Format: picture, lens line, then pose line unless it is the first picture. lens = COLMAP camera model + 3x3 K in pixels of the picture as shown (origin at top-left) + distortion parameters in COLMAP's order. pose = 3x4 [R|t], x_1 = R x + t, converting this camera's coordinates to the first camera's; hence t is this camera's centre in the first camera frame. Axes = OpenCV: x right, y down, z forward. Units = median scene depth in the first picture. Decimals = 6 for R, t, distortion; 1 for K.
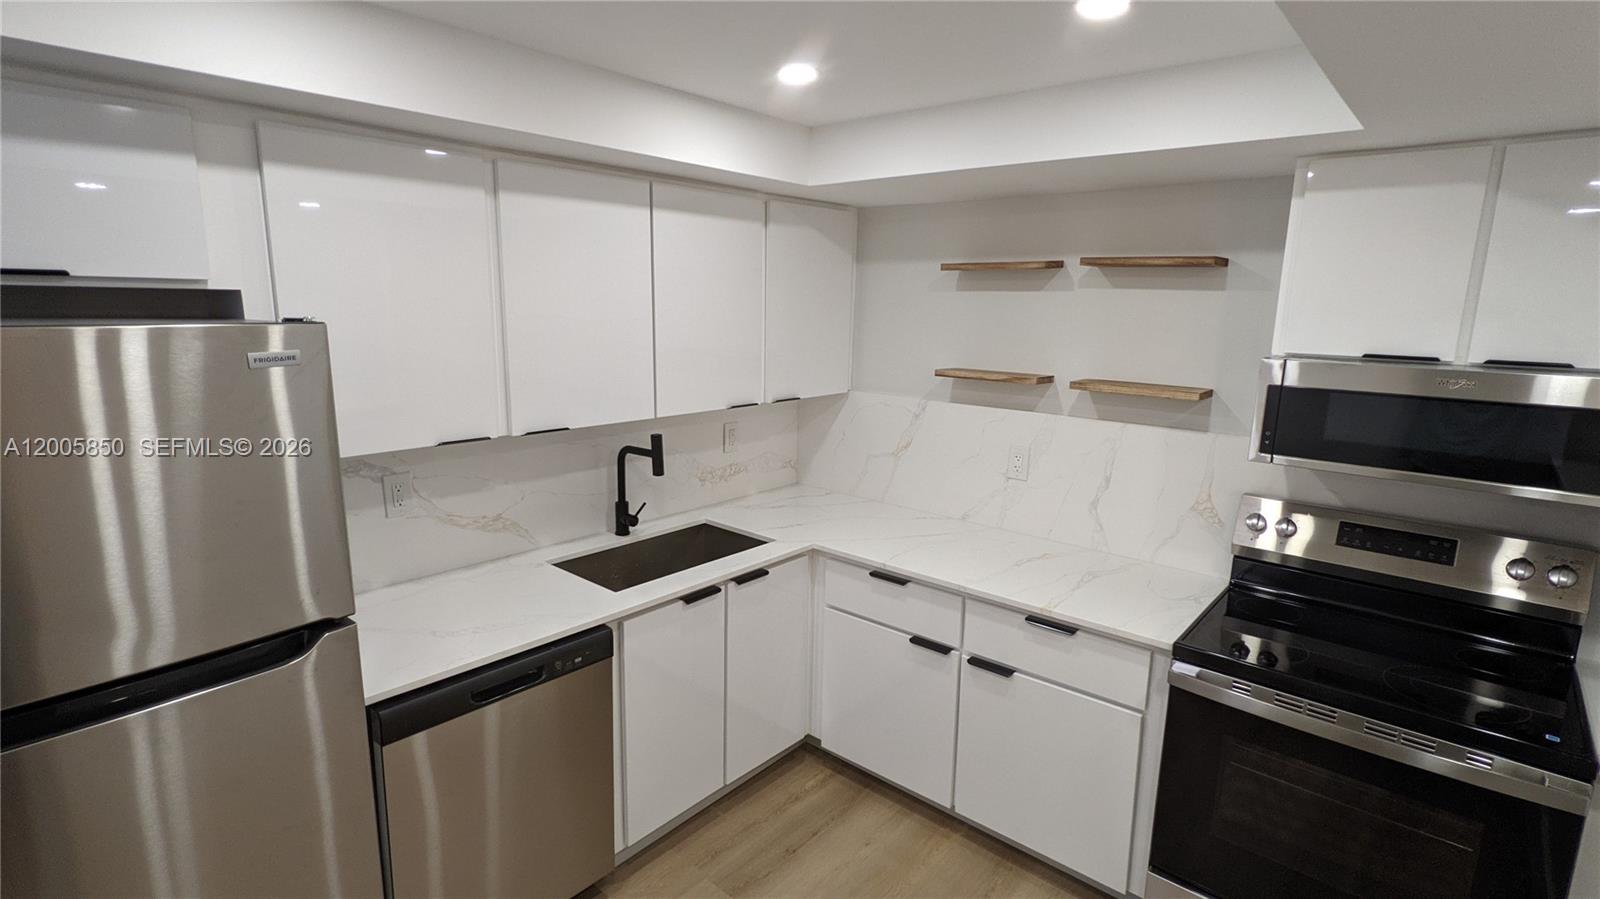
lens RADIAL K [[782.0, 0, 800.0], [0, 782.0, 449.5], [0, 0, 1]] dist [0.002351, 0.000561]
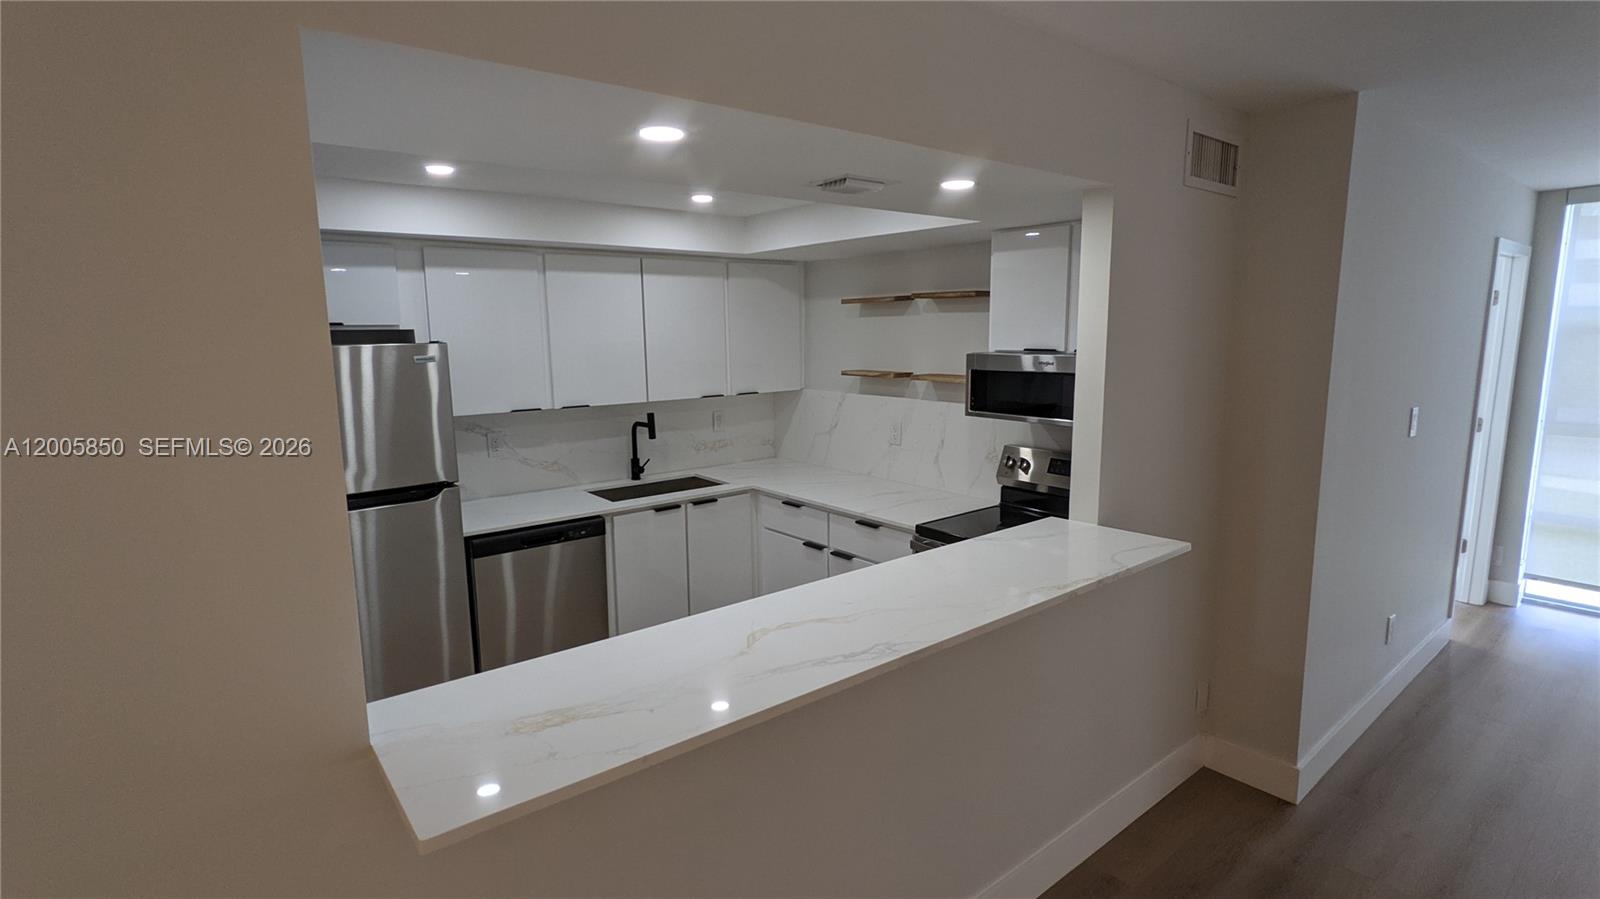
lens RADIAL K [[782.0, 0, 800.0], [0, 782.0, 449.5], [0, 0, 1]] dist [0.002351, 0.000561]
pose [[0.984546, -0.001546, -0.175120, 0.405498], [-0.004677, 0.999372, -0.035121, 0.112799], [0.175064, 0.035397, 0.983921, -0.524791]]
